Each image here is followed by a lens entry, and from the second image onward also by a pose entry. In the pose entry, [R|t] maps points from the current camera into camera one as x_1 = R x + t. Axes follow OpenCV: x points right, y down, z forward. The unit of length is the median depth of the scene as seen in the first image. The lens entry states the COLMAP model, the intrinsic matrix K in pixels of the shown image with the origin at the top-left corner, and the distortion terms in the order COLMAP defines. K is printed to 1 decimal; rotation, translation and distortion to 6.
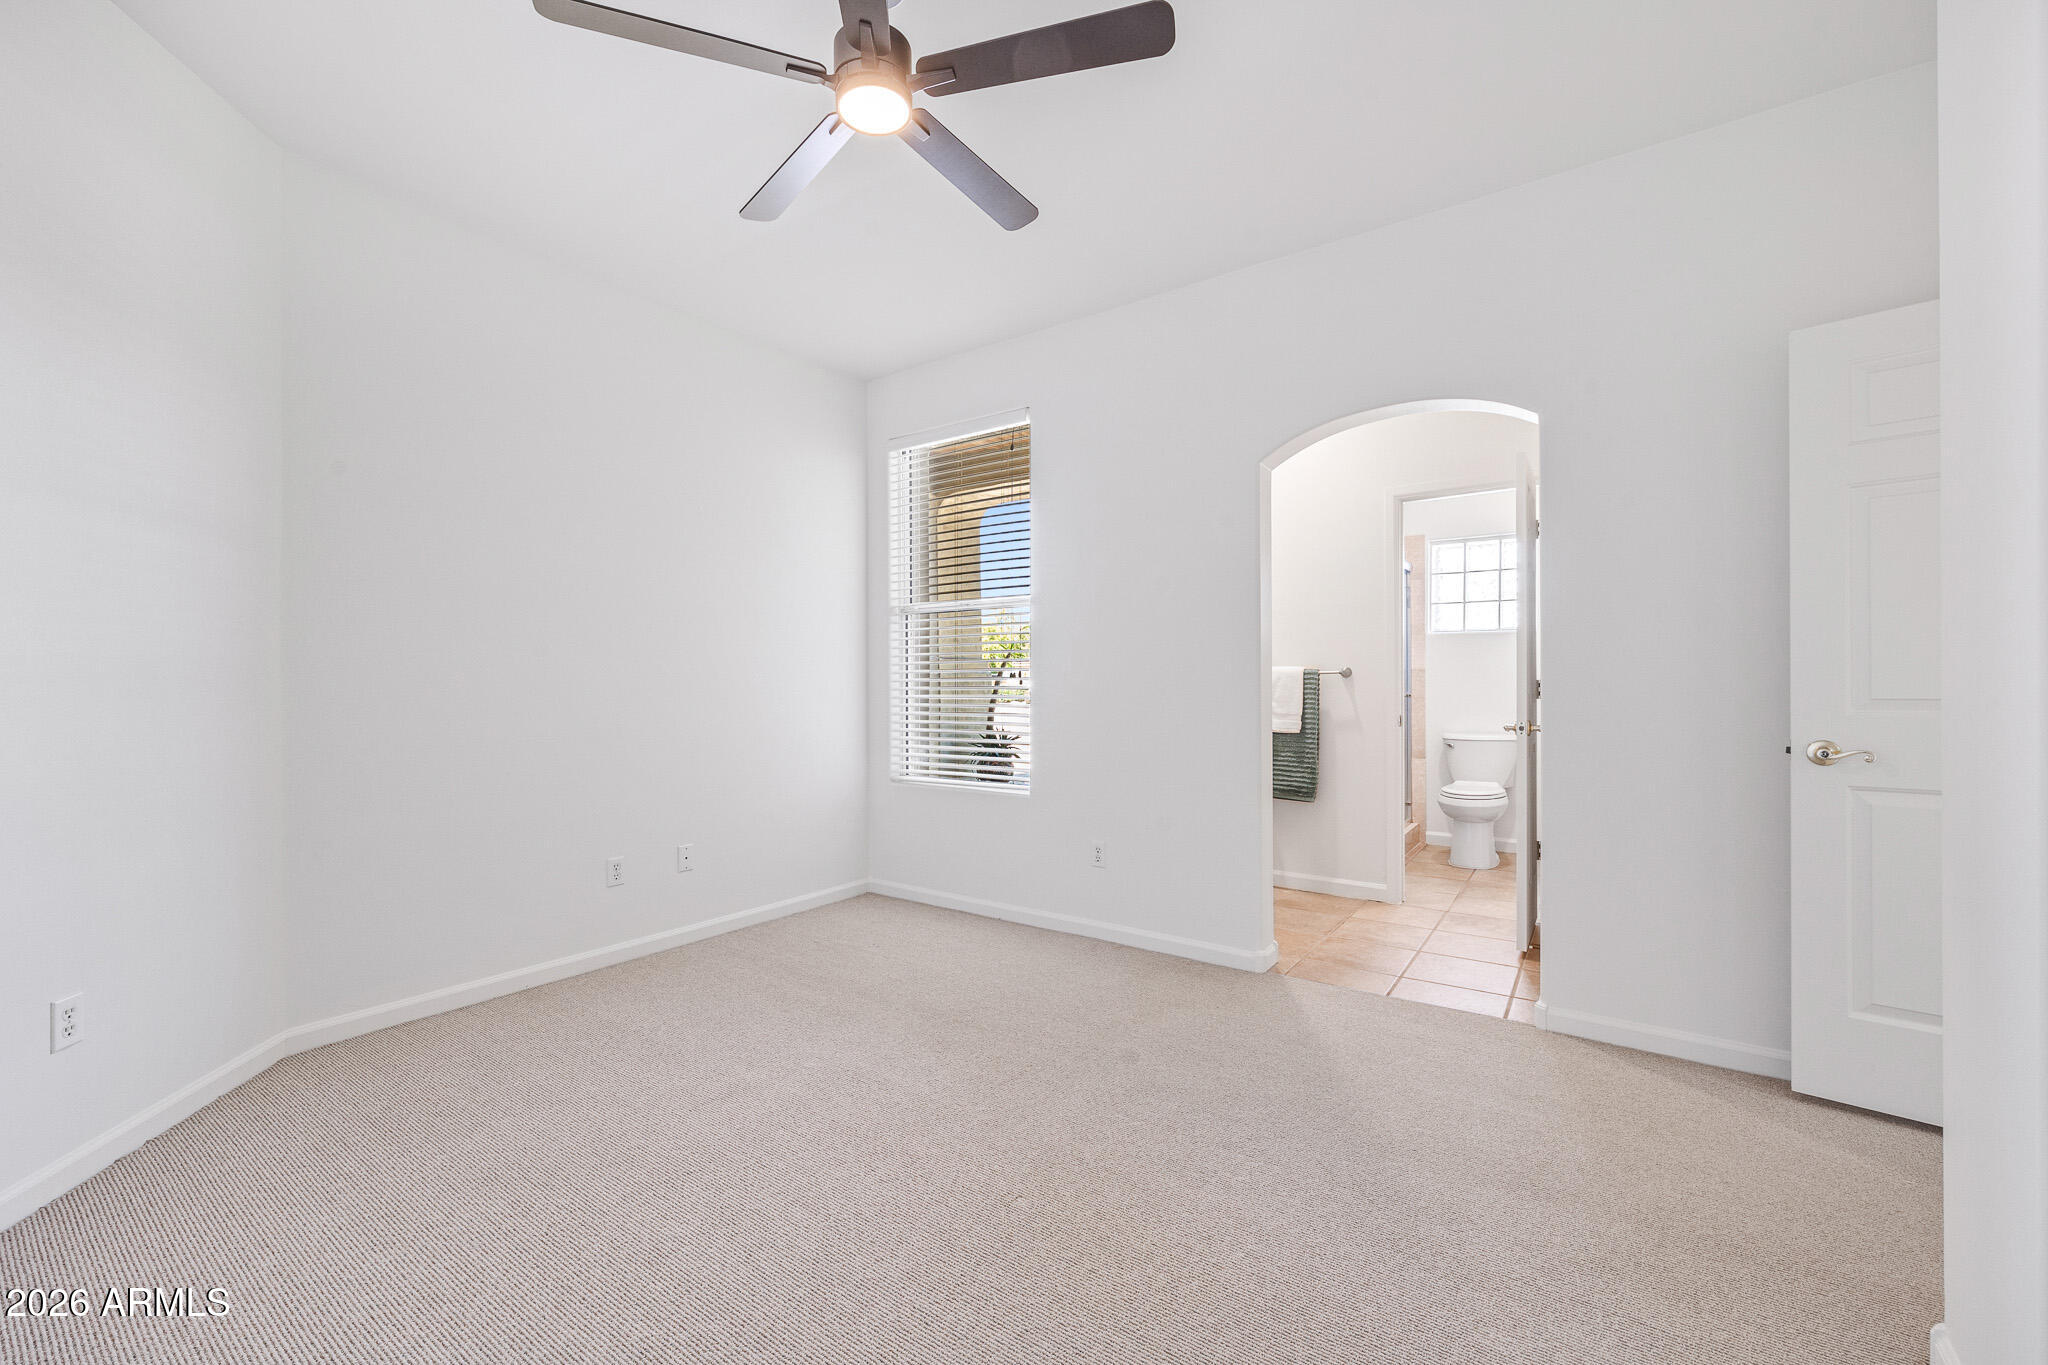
lens RADIAL K [[834.4, 0, 1016.8], [0, 834.4, 687.6], [0, 0, 1]] dist [0.001966, 0.000096]
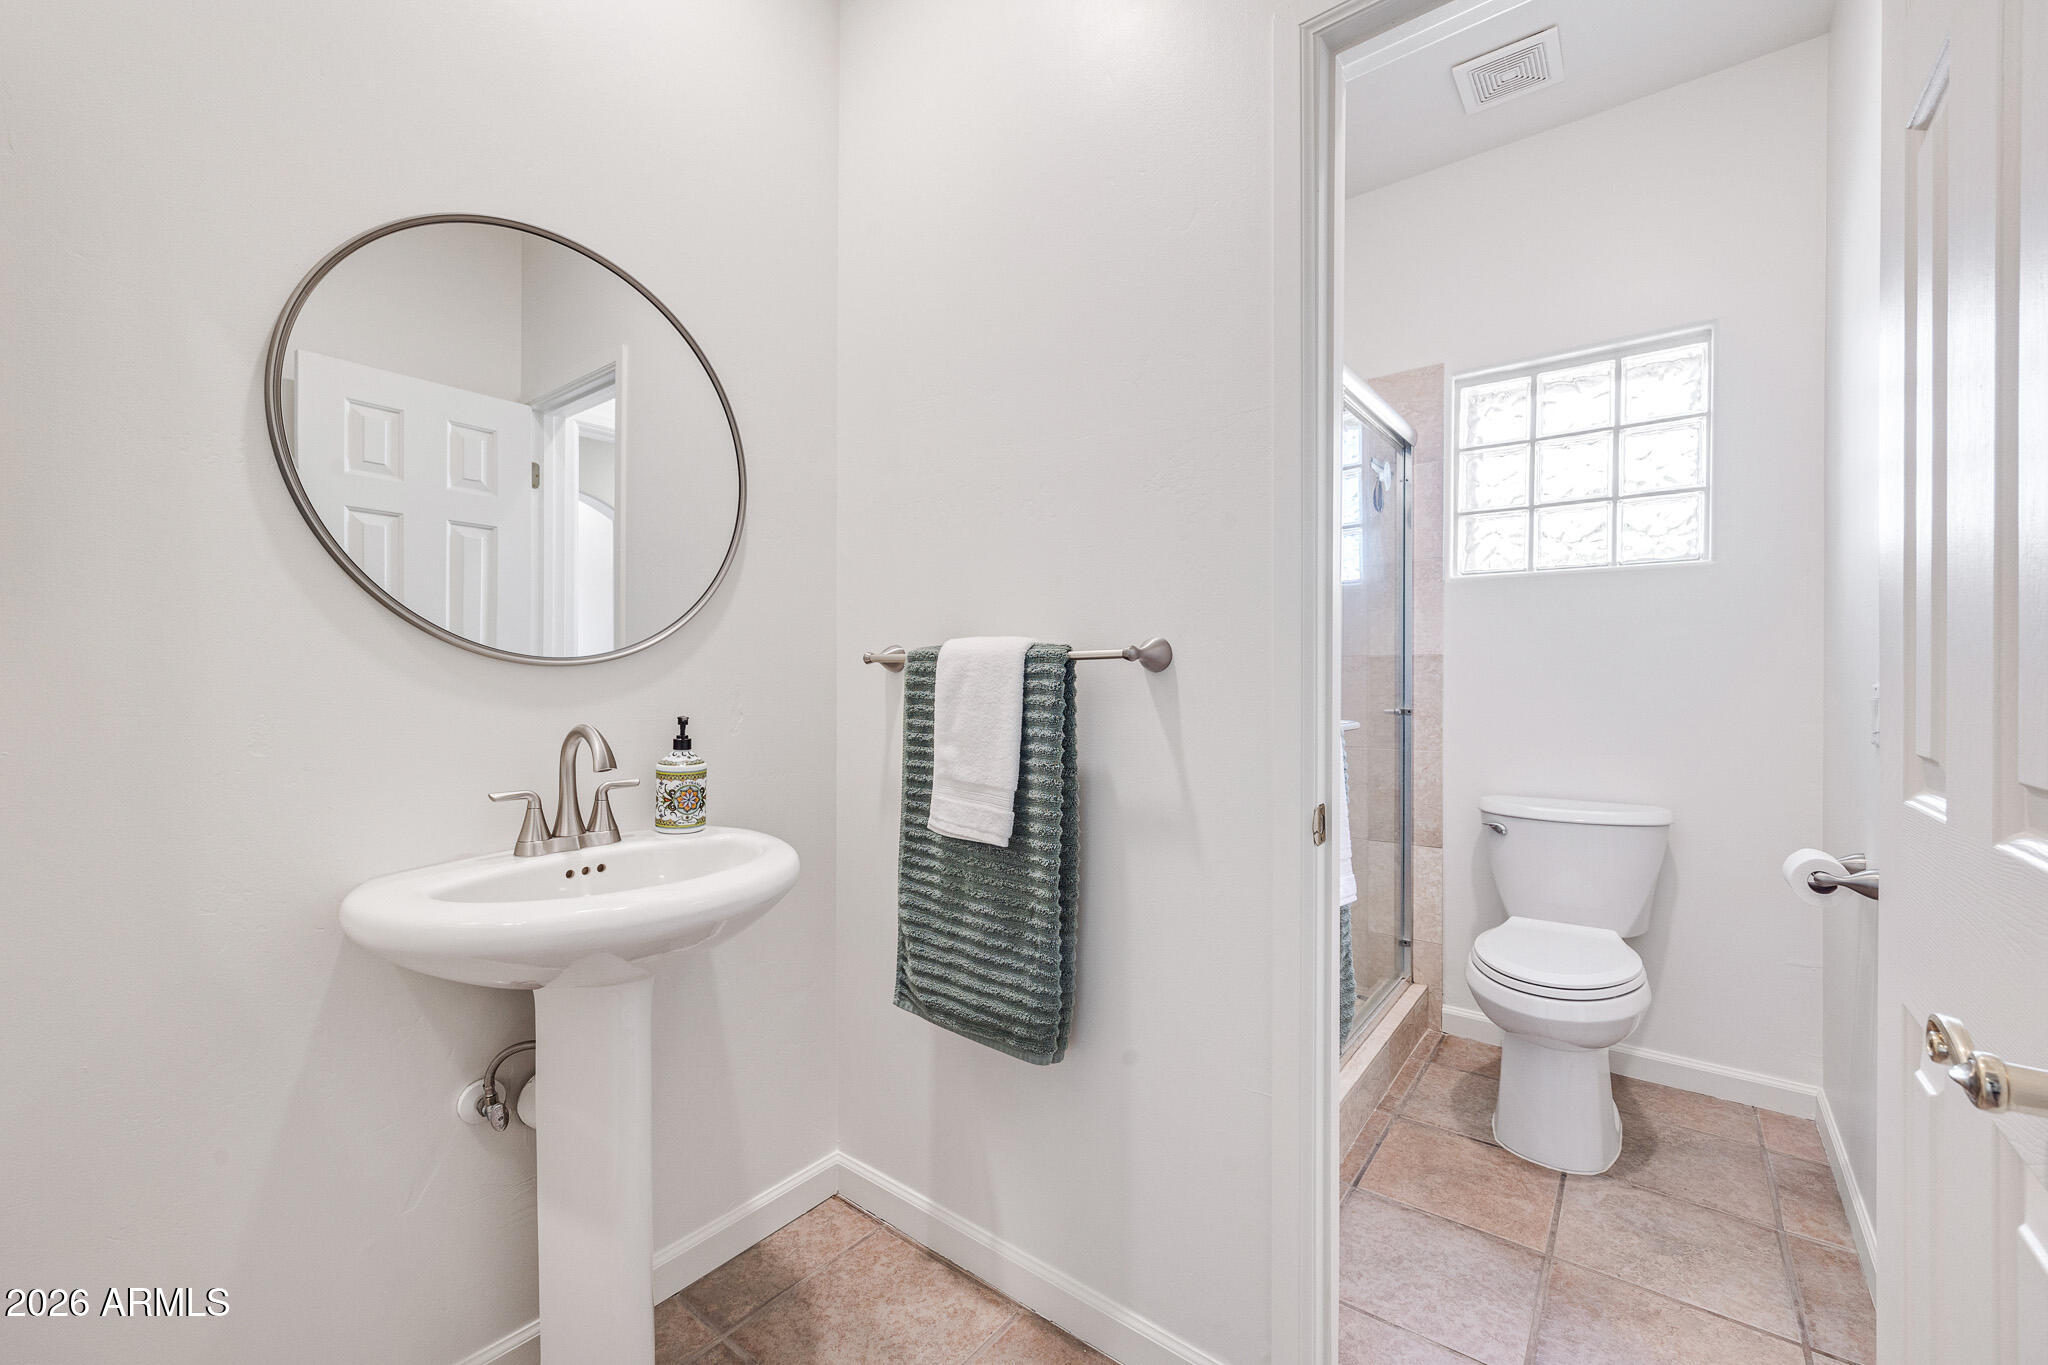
lens RADIAL K [[834.4, 0, 1021.2], [0, 834.4, 684.0], [0, 0, 1]] dist [0.001966, 0.000096]
pose [[0.999283, 0.004666, -0.037581, 0.279656], [-0.004557, 0.999985, 0.002999, -0.006413], [0.037594, -0.002825, 0.999289, 0.541559]]
